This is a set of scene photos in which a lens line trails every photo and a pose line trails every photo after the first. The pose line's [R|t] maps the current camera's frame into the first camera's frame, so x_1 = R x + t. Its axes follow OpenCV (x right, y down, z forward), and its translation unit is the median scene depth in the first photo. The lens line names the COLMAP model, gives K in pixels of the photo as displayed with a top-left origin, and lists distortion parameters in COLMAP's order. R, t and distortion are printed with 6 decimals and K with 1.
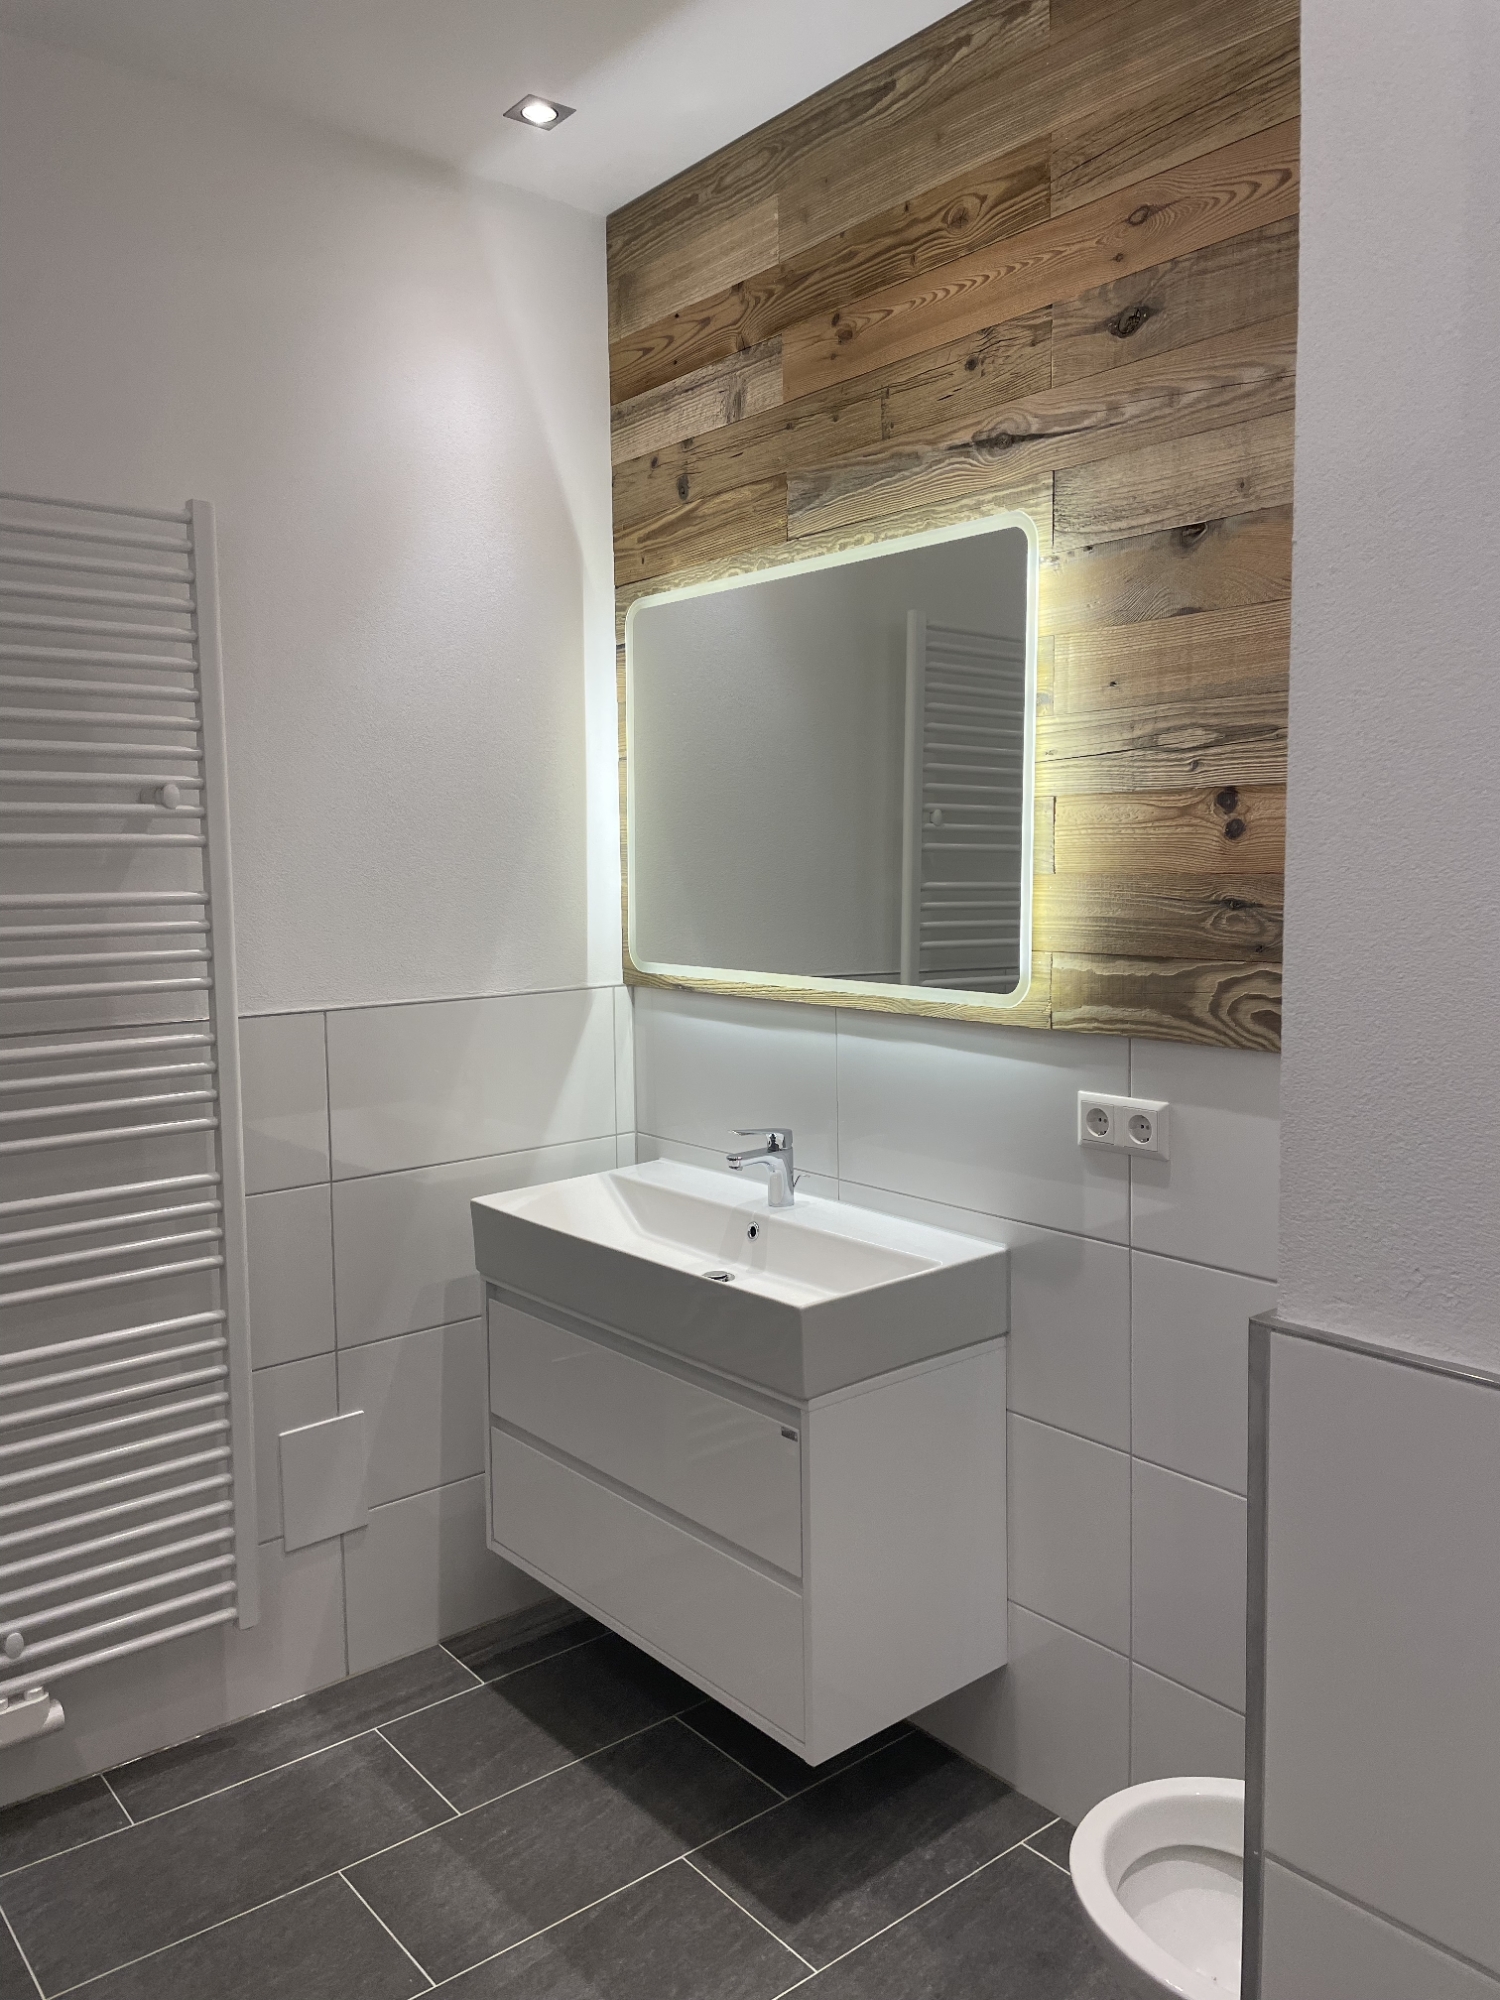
lens RADIAL K [[1487.5, 0, 758.1], [0, 1487.5, 978.8], [0, 0, 1]] dist [0.039247, -0.007821]
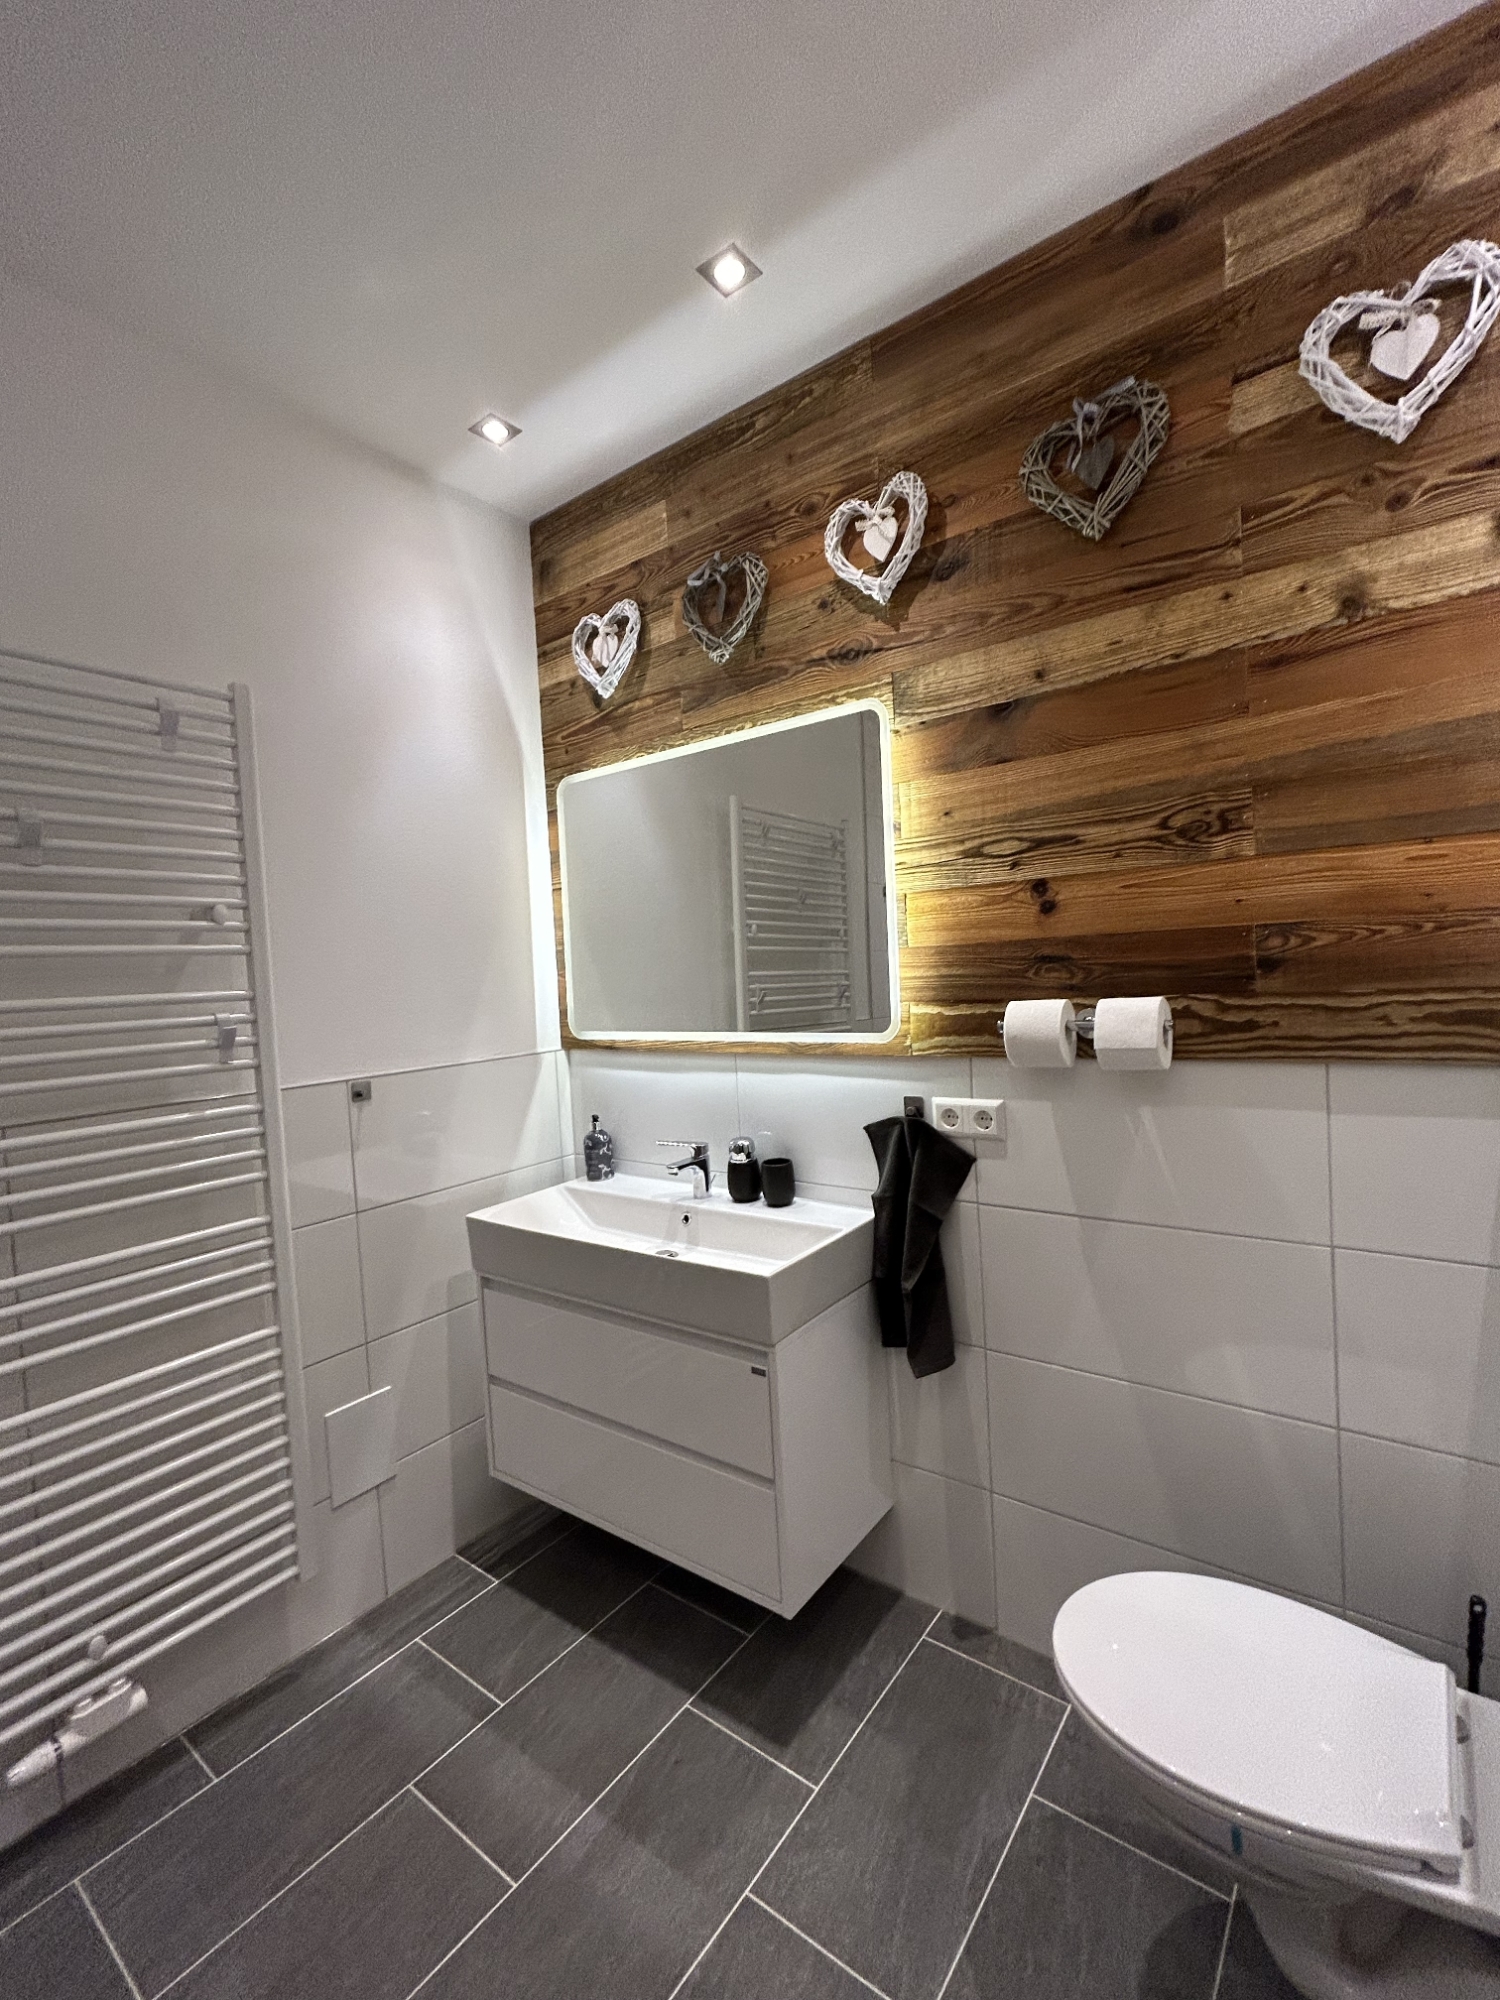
lens RADIAL K [[862.7, 0, 750.0], [0, 862.7, 1000.0], [0, 0, 1]] dist [-0.003534, -0.000264]
pose [[0.973105, -0.048043, 0.225296, -0.126247], [0.060894, 0.996869, -0.050441, 0.011609], [-0.222168, 0.062804, 0.972984, 0.205953]]
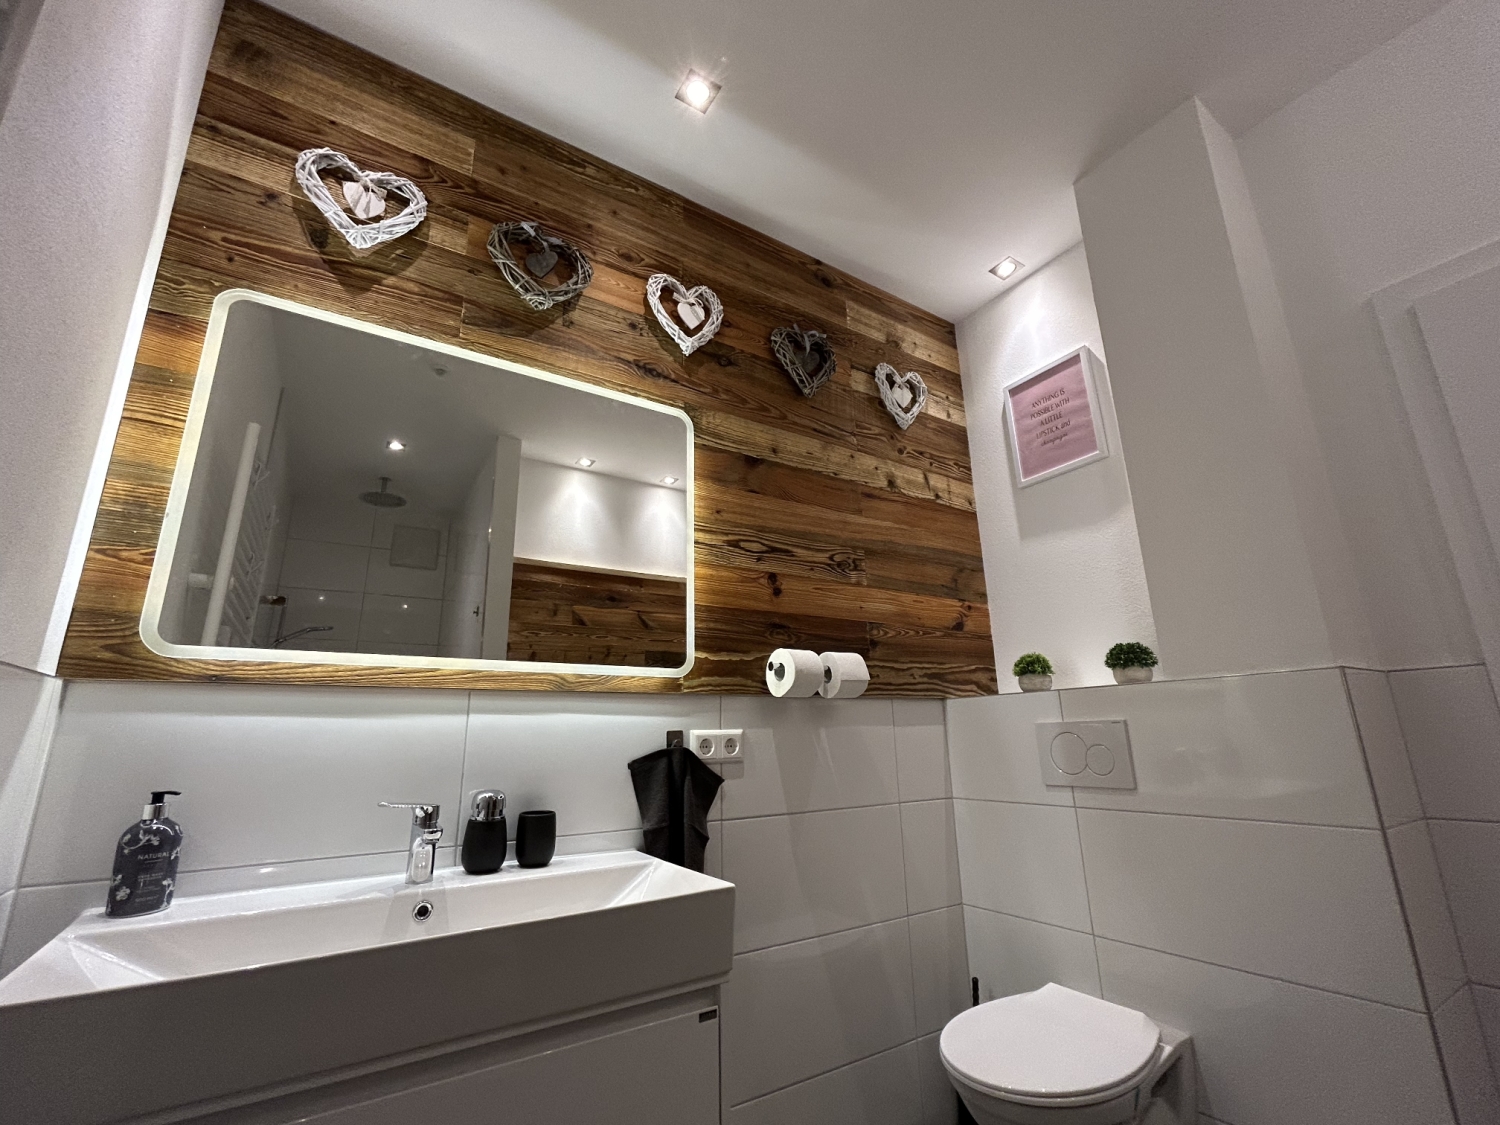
lens RADIAL K [[654.1, 0, 750.0], [0, 654.1, 562.5], [0, 0, 1]] dist [0.001420, 0.000228]
pose [[0.131002, 0.270028, 0.953899, -0.490560], [0.102088, 0.953402, -0.283907, 0.101664], [-0.986112, 0.134574, 0.097331, 0.763357]]
